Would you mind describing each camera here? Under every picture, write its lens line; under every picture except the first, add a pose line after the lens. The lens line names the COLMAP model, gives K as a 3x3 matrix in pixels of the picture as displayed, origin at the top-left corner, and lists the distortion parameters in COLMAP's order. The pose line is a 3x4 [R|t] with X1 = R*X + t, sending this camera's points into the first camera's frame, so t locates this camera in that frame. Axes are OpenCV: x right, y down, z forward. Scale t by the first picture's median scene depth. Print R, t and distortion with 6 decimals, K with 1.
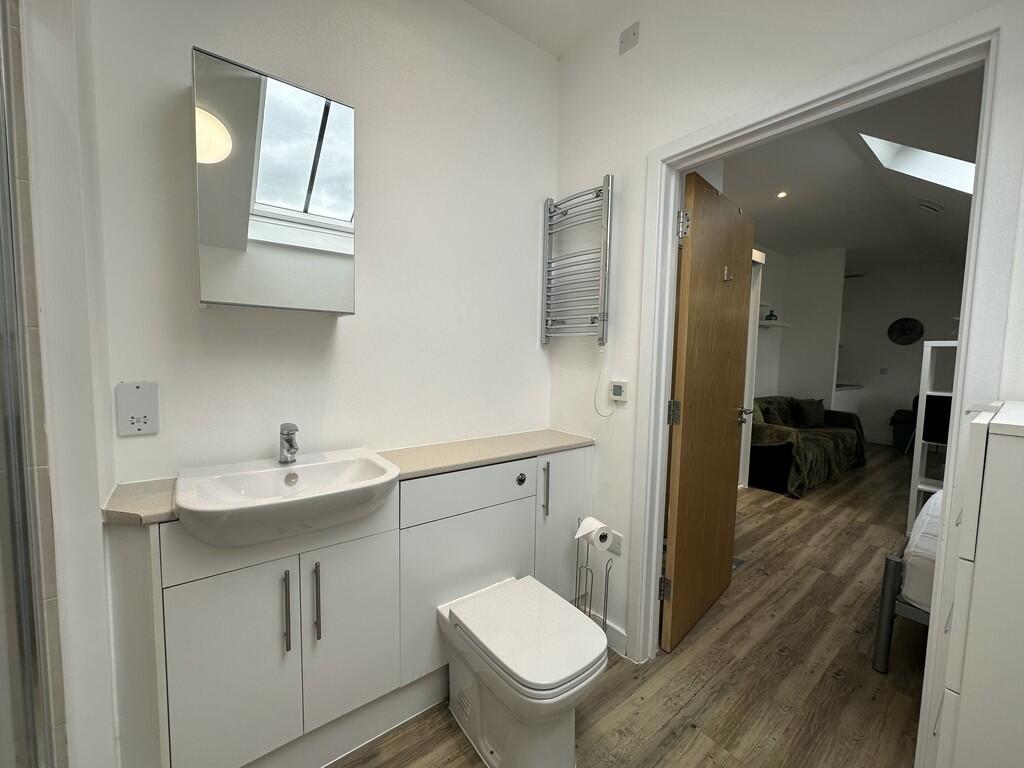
lens RADIAL K [[407.9, 0, 512.0], [0, 407.9, 384.0], [0, 0, 1]] dist [-0.003488, 0.000136]
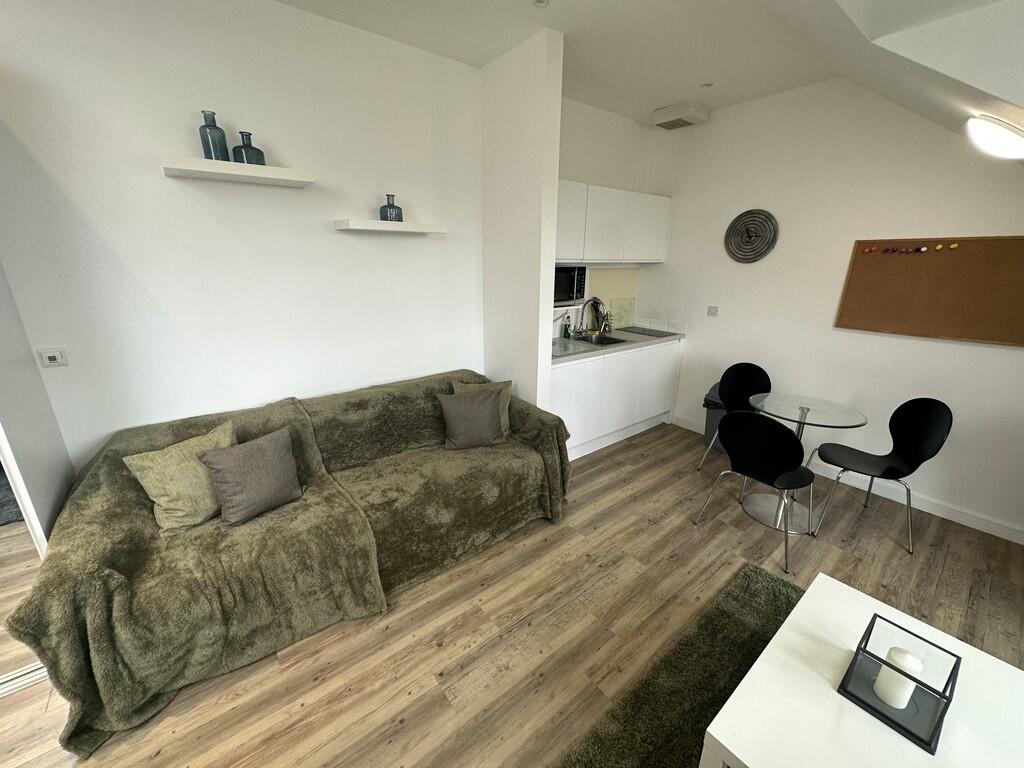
lens RADIAL K [[407.9, 0, 512.0], [0, 407.9, 384.0], [0, 0, 1]] dist [-0.003488, 0.000136]
pose [[0.999938, -0.011042, -0.001390, 1.475511], [0.011066, 0.973270, 0.229398, -0.153732], [-0.001180, -0.229399, 0.973332, 0.992579]]
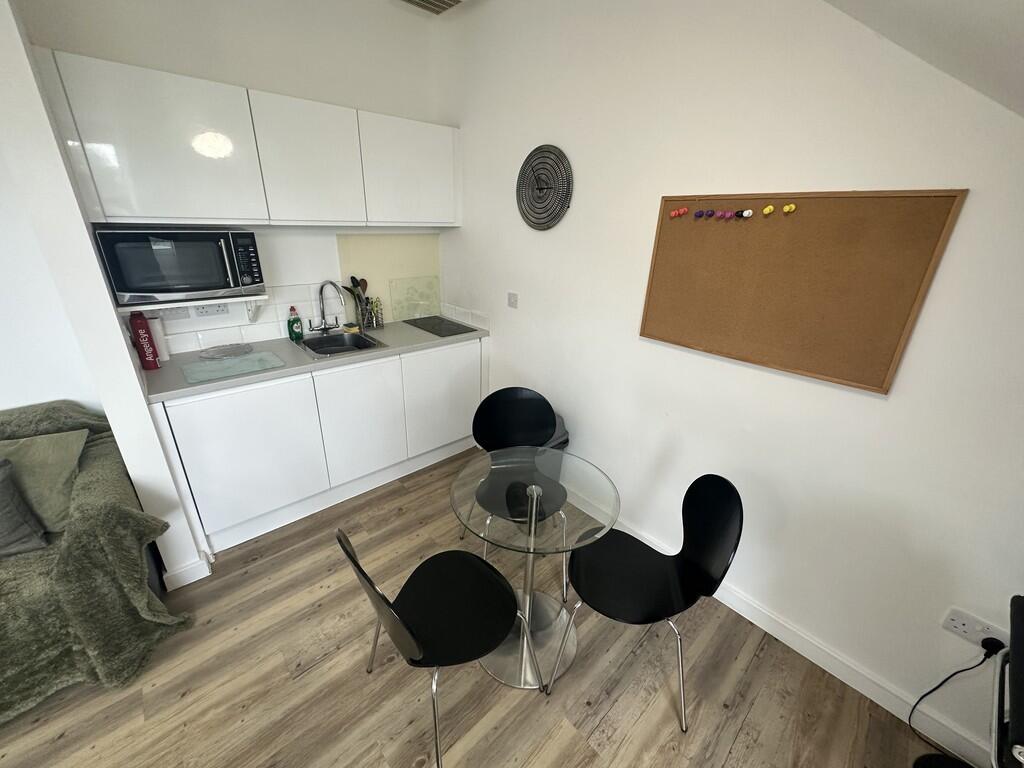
lens RADIAL K [[407.9, 0, 512.0], [0, 407.9, 384.0], [0, 0, 1]] dist [-0.003488, 0.000136]
pose [[0.997320, -0.016923, 0.071181, 2.051989], [-0.006166, 0.949980, 0.312250, -0.181045], [-0.072905, -0.311852, 0.947330, 1.399040]]
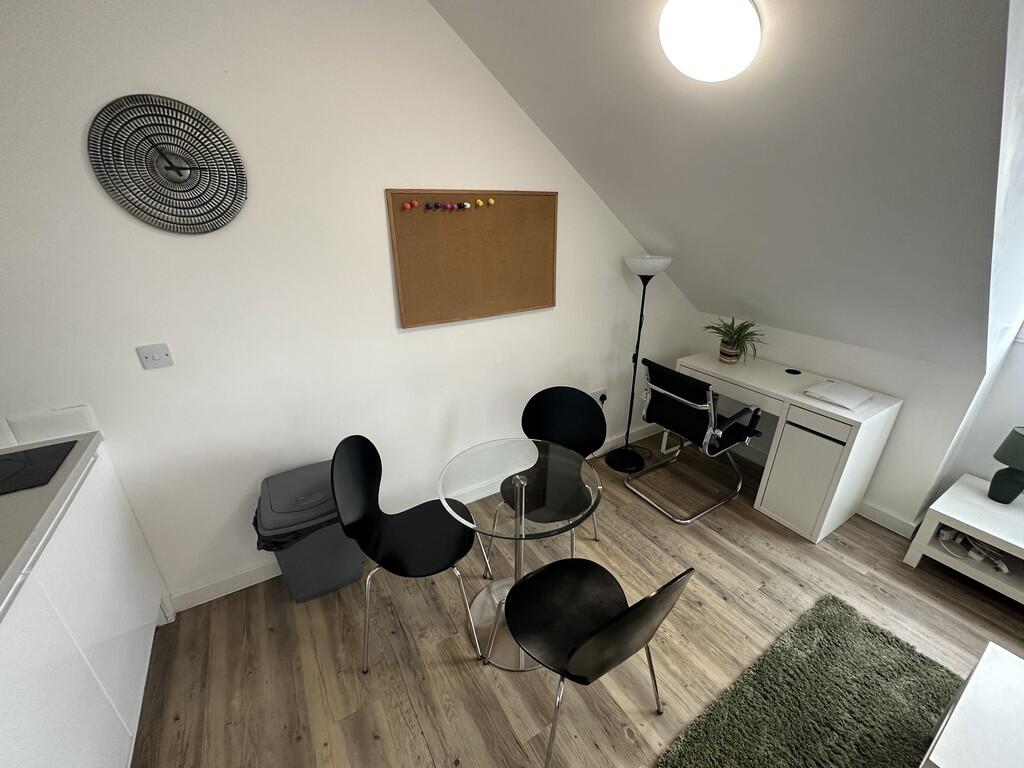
lens RADIAL K [[407.9, 0, 512.0], [0, 407.9, 384.0], [0, 0, 1]] dist [-0.003488, 0.000136]
pose [[0.113034, -0.403842, 0.907819, 1.674964], [0.071986, 0.914602, 0.397897, -0.220385], [-0.990980, 0.020374, 0.132452, 1.784765]]
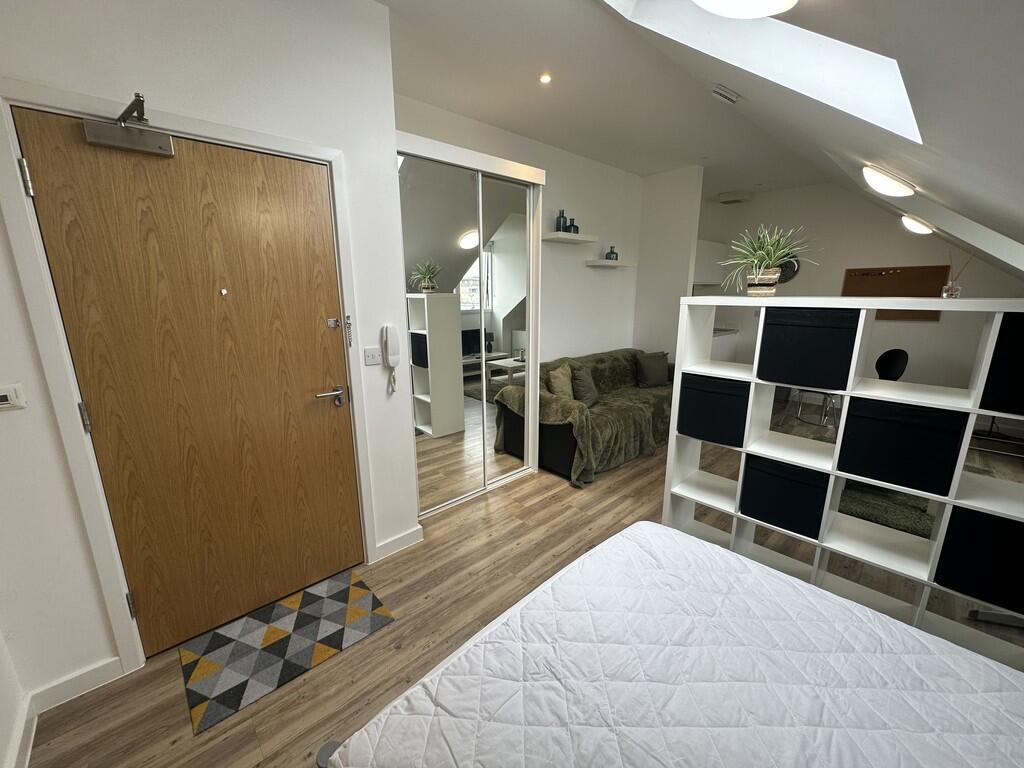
lens RADIAL K [[407.9, 0, 512.0], [0, 407.9, 384.0], [0, 0, 1]] dist [-0.003488, 0.000136]
pose [[0.996363, -0.040679, 0.074869, 0.697353], [0.028546, 0.987263, 0.156517, -0.080290], [-0.080282, -0.153811, 0.984834, 0.316374]]
